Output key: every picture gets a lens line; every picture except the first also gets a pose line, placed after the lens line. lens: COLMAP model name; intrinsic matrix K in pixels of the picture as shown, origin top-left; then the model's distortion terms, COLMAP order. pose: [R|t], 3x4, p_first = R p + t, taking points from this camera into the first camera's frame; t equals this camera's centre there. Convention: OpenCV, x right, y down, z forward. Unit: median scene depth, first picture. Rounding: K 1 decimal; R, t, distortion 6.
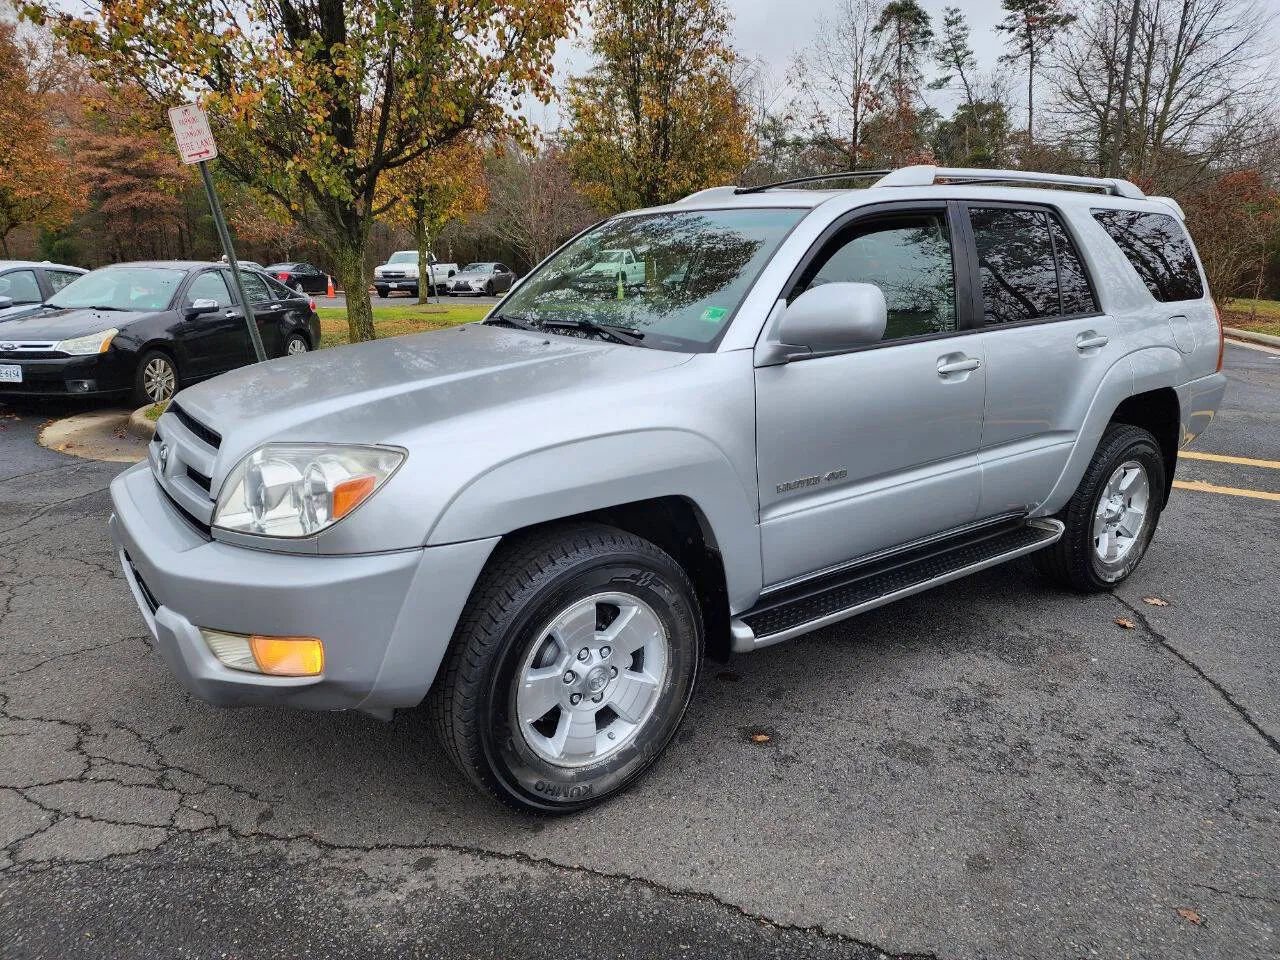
lens RADIAL K [[854.5, 0, 642.5], [0, 854.5, 476.4], [0, 0, 1]] dist [0.072319, -0.057955]
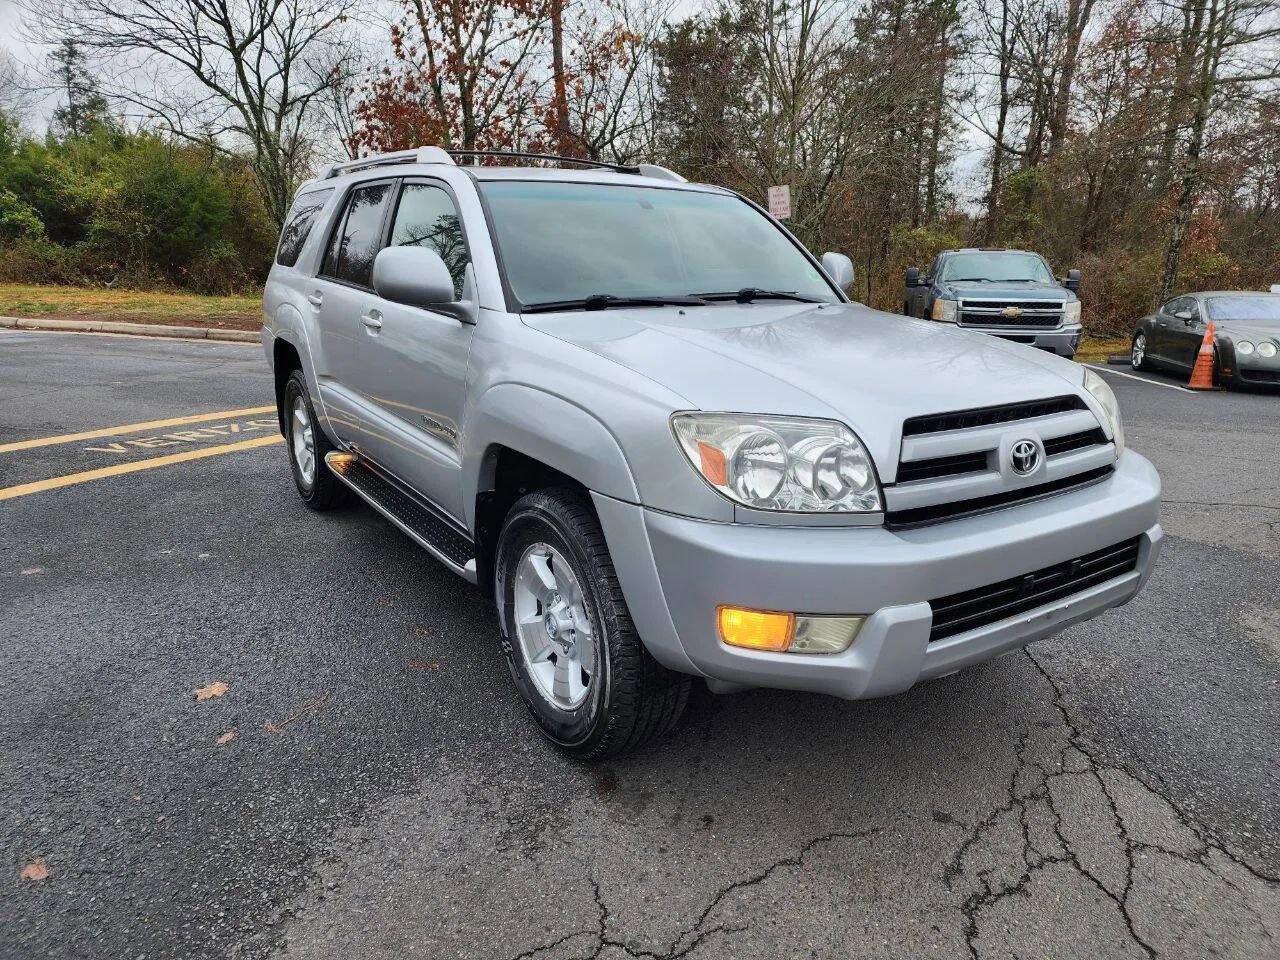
lens RADIAL K [[854.5, 0, 661.5], [0, 854.5, 487.6], [0, 0, 1]] dist [0.072319, -0.057955]
pose [[0.032064, -0.268809, 0.962660, -0.233255], [0.228002, 0.939727, 0.254811, -0.049616], [-0.973132, 0.211318, 0.091421, 0.210074]]
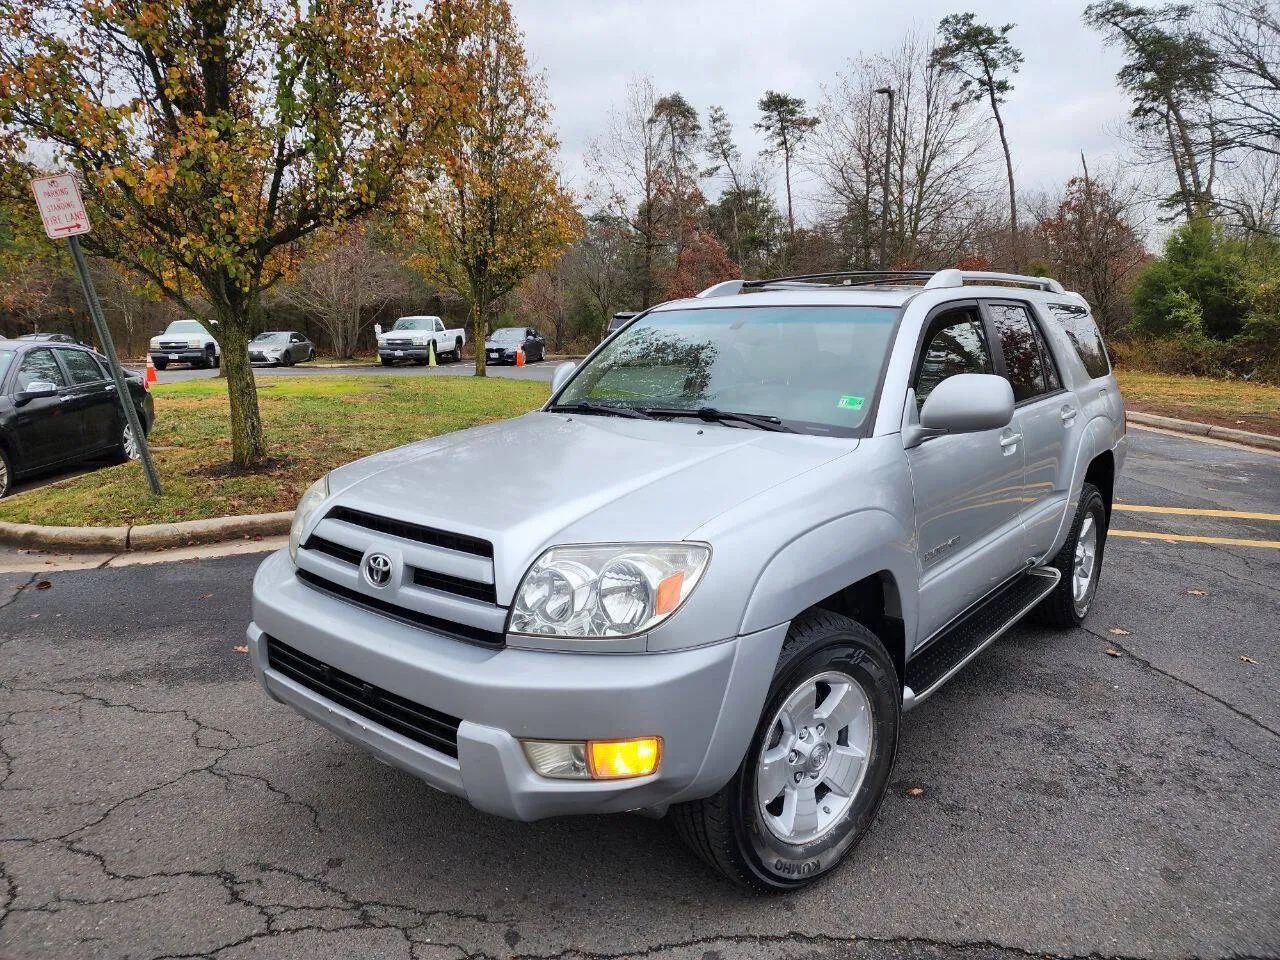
lens RADIAL K [[854.5, 0, 631.6], [0, 854.5, 458.8], [0, 0, 1]] dist [0.072319, -0.057955]
pose [[0.972936, -0.038935, 0.227769, -0.080998], [0.060190, 0.994377, -0.087127, -0.007136], [-0.223096, 0.098478, 0.969809, 0.000539]]
